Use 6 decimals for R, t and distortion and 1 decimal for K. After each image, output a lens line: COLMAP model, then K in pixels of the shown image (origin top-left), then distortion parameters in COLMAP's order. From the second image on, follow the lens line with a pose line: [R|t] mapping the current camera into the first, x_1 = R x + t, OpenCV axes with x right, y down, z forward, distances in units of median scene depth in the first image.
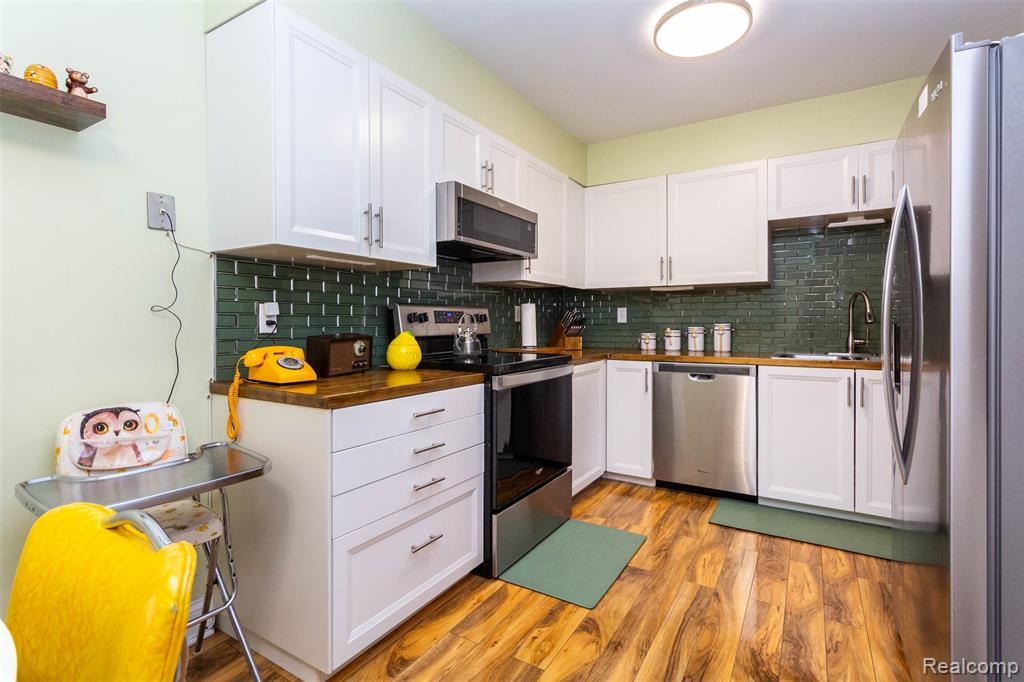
lens RADIAL K [[483.4, 0, 514.6], [0, 483.4, 335.3], [0, 0, 1]] dist [0.001503, 0.000394]
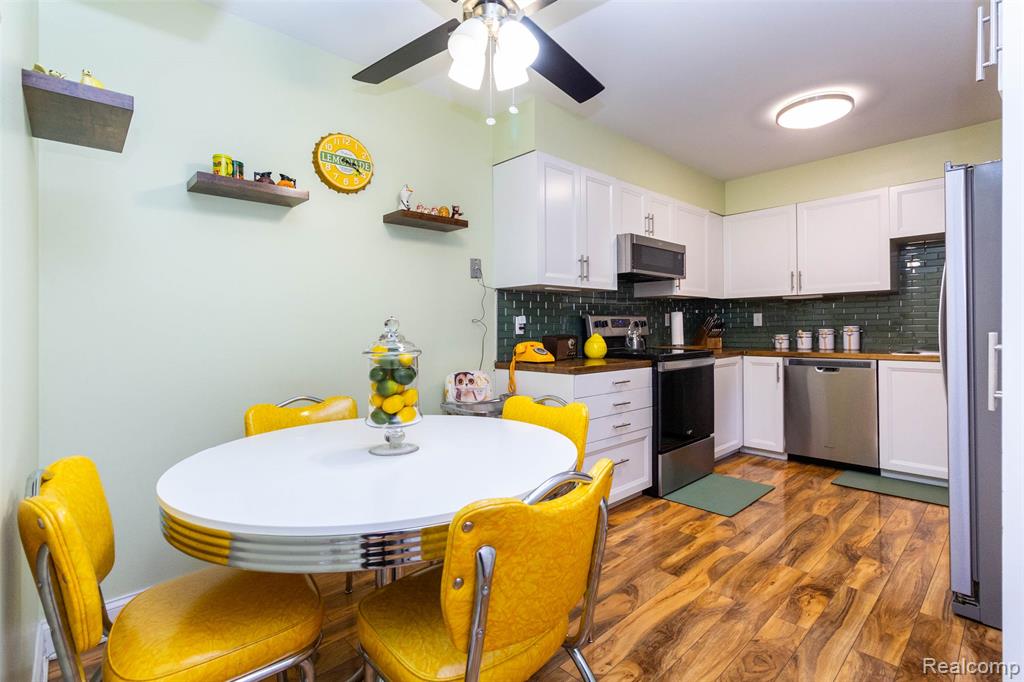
lens RADIAL K [[483.4, 0, 514.6], [0, 483.4, 335.3], [0, 0, 1]] dist [0.001503, 0.000394]
pose [[0.964922, -0.004711, -0.262493, -0.067108], [0.002137, 0.999947, -0.010092, 0.012134], [0.262527, 0.009177, 0.964881, -0.475110]]
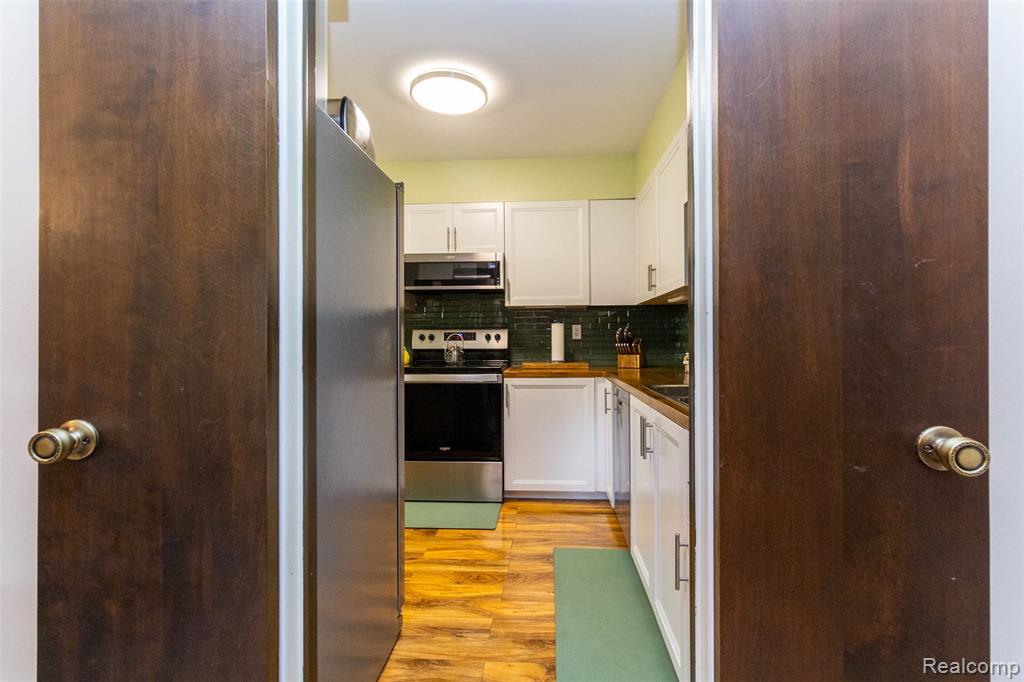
lens RADIAL K [[483.4, 0, 514.6], [0, 483.4, 335.3], [0, 0, 1]] dist [0.001503, 0.000394]
pose [[0.469890, -0.009144, -0.882678, 1.310516], [-0.018188, 0.999634, -0.020038, -0.016921], [0.882538, 0.025469, 0.469551, 0.501644]]
